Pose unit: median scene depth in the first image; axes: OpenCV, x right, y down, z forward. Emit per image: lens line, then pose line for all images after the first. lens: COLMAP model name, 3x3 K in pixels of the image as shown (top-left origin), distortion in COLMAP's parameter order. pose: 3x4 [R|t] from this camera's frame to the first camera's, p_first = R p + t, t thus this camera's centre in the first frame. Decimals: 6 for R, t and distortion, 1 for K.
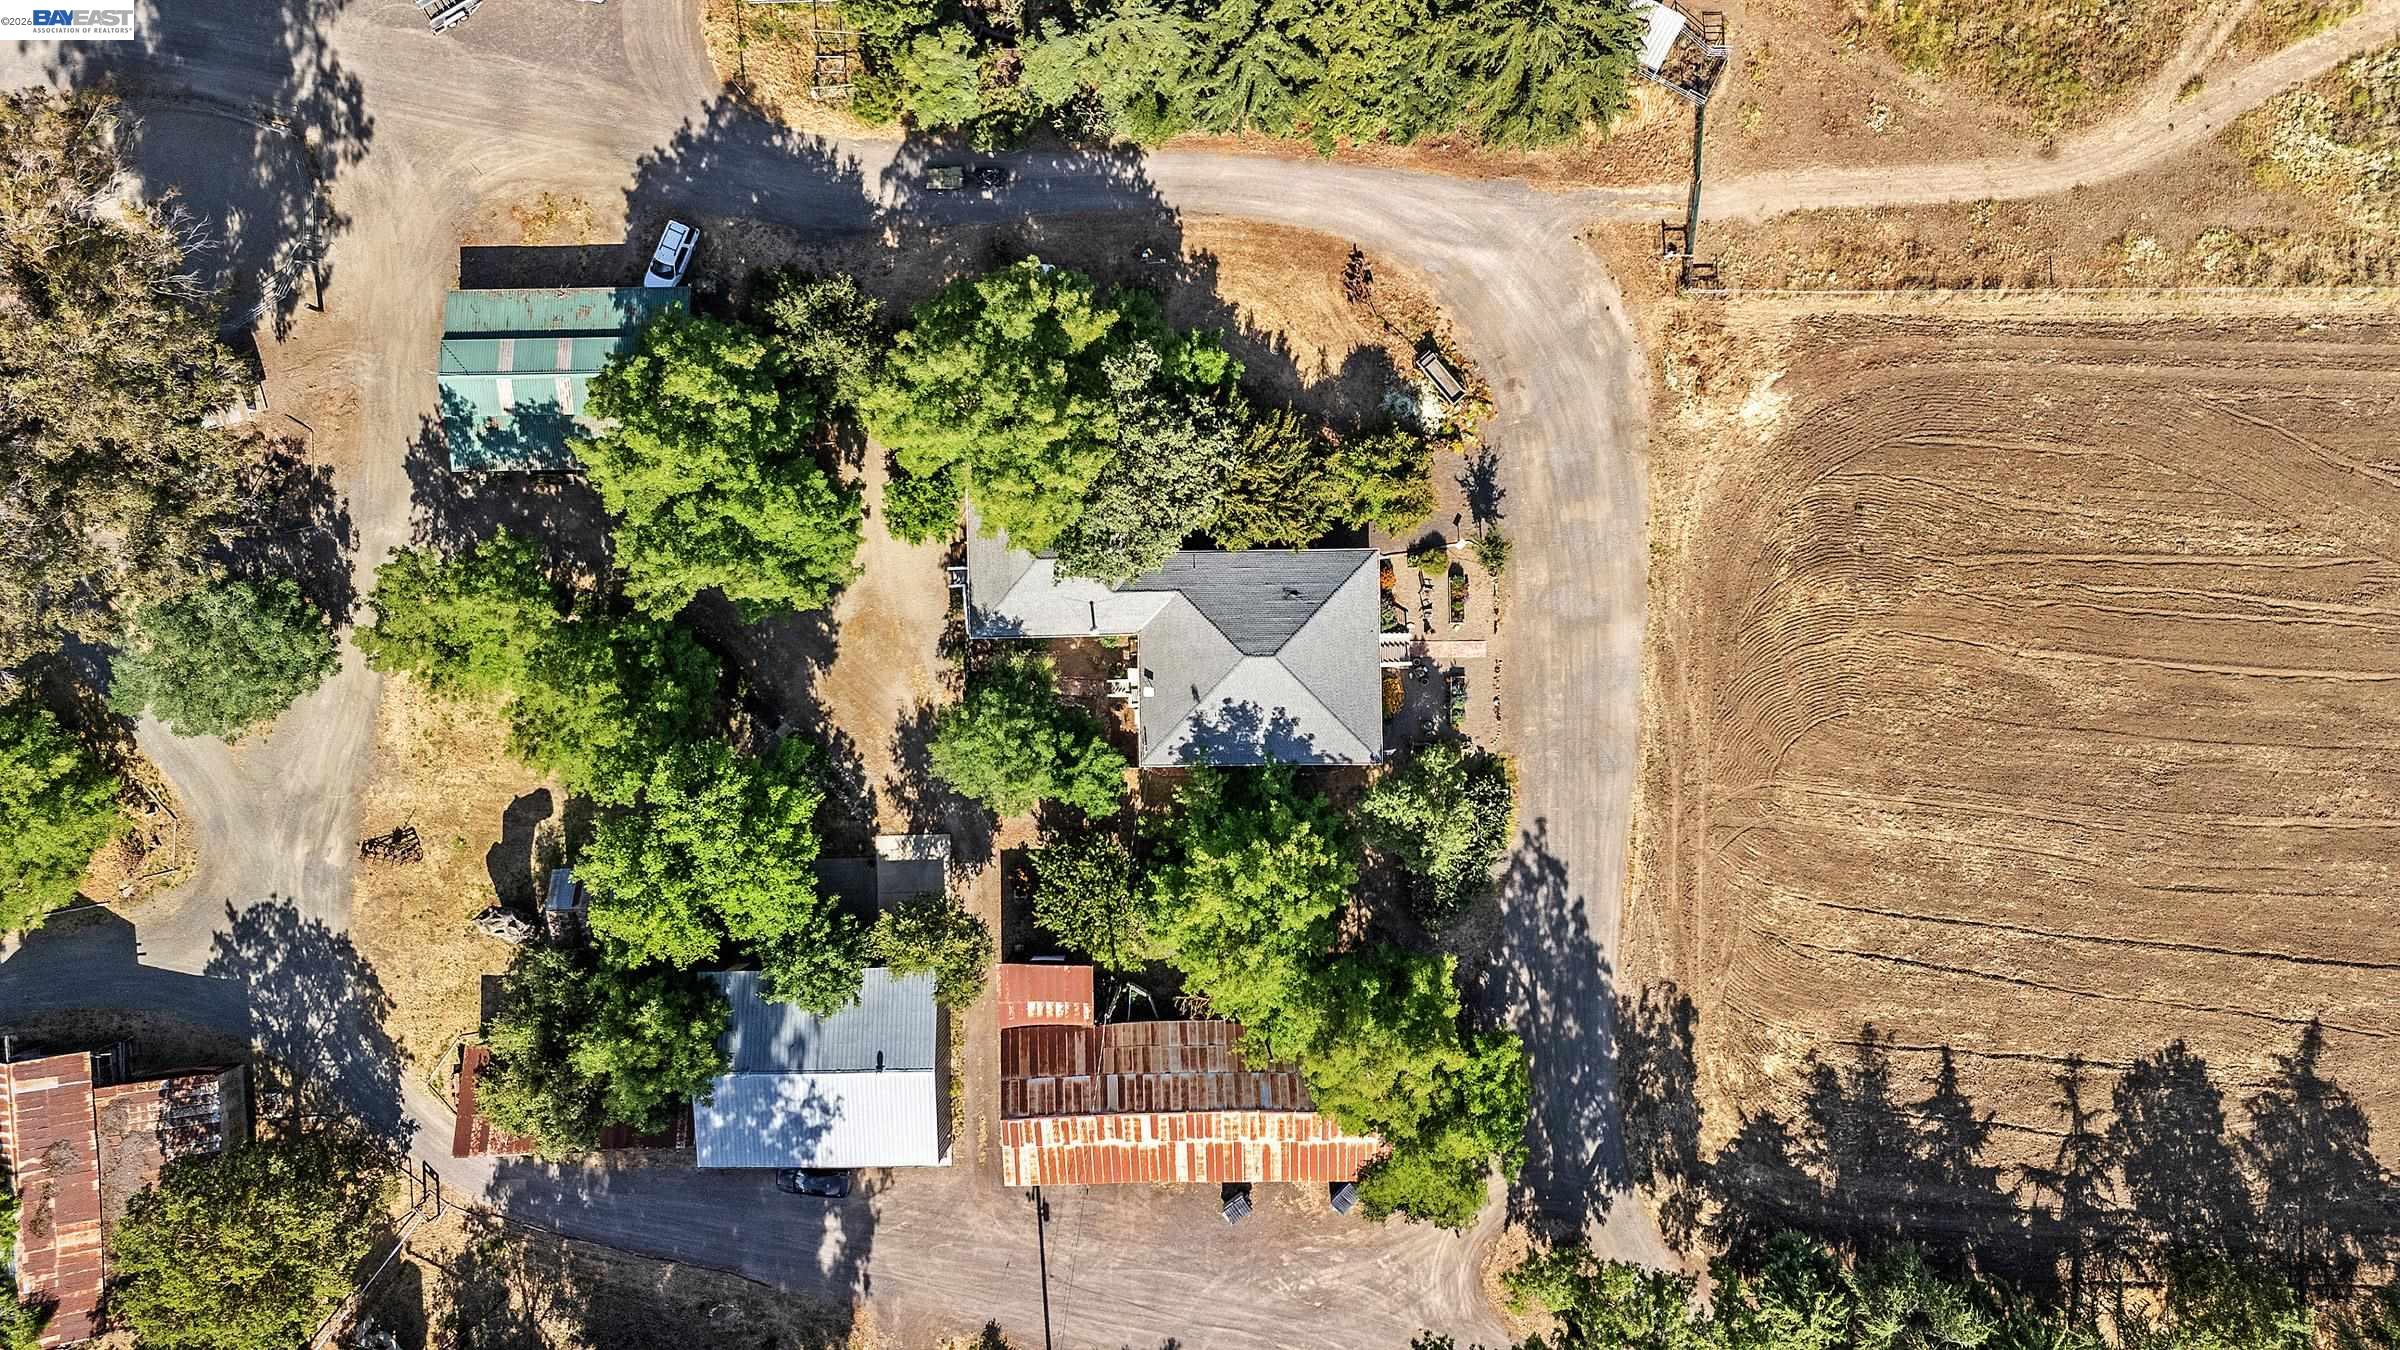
lens RADIAL K [[1772.9, 0, 1191.4], [0, 1772.9, 663.8], [0, 0, 1]] dist [0.113330, -0.078357]
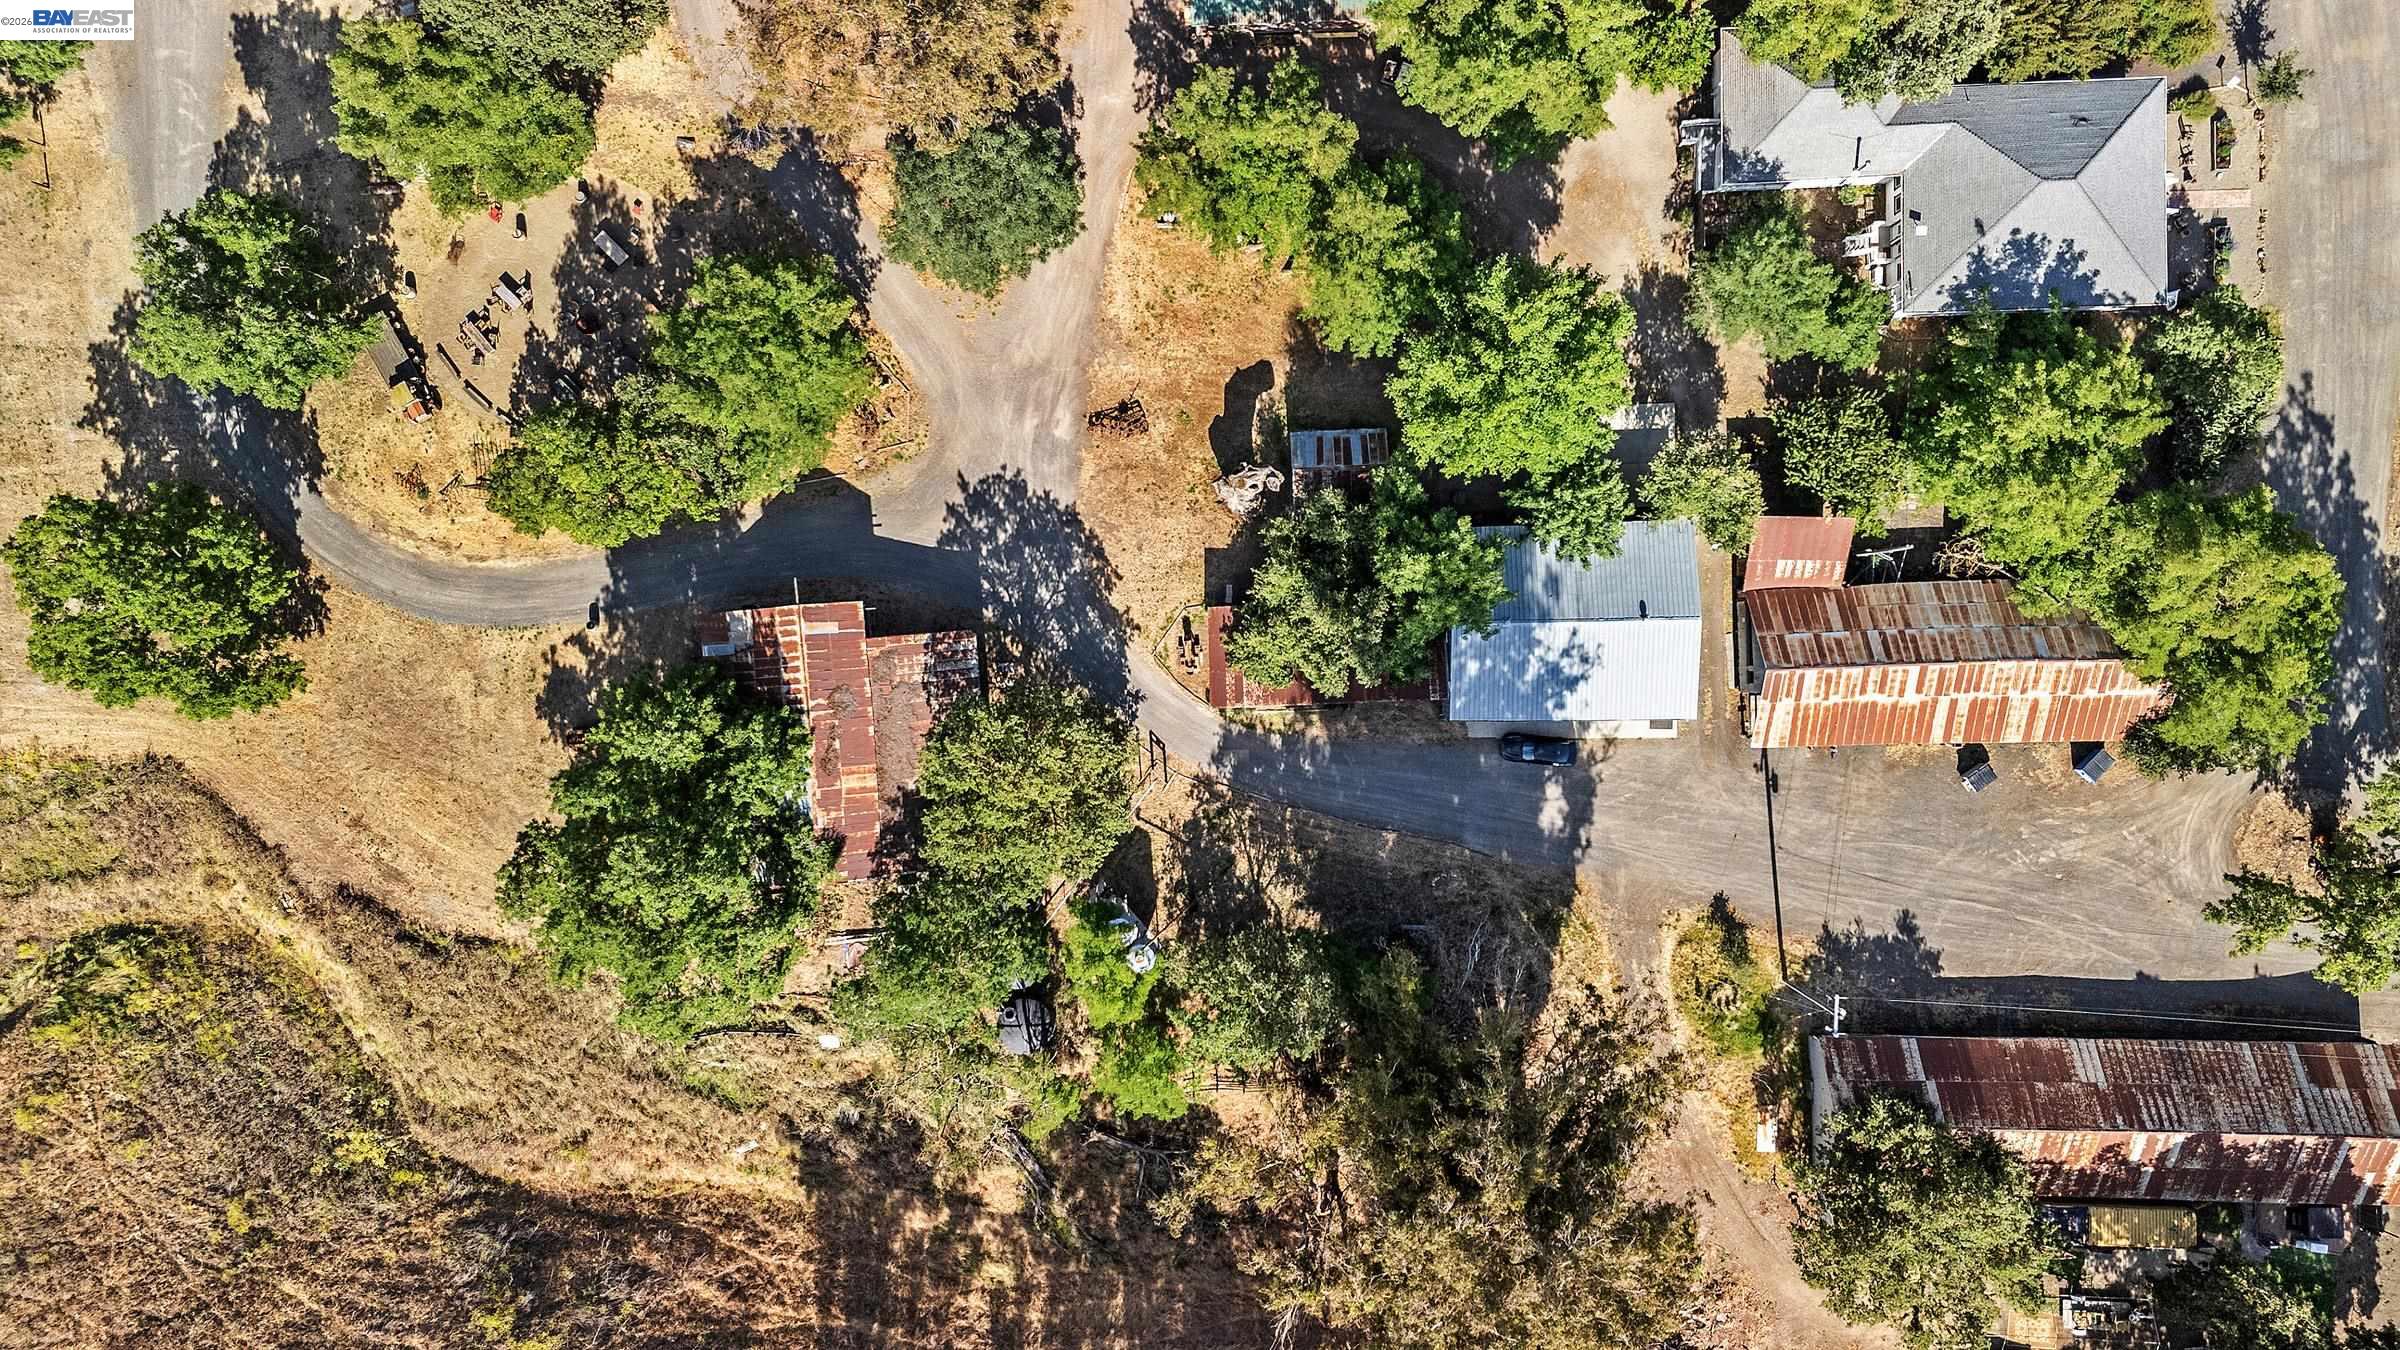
lens RADIAL K [[1772.9, 0, 1044.5], [0, 1772.9, 749.4], [0, 0, 1]] dist [0.113330, -0.078357]
pose [[0.999986, -0.004615, 0.002481, -0.488175], [0.004594, 0.999954, 0.008456, 0.278058], [-0.002520, -0.008444, 0.999961, 0.007514]]
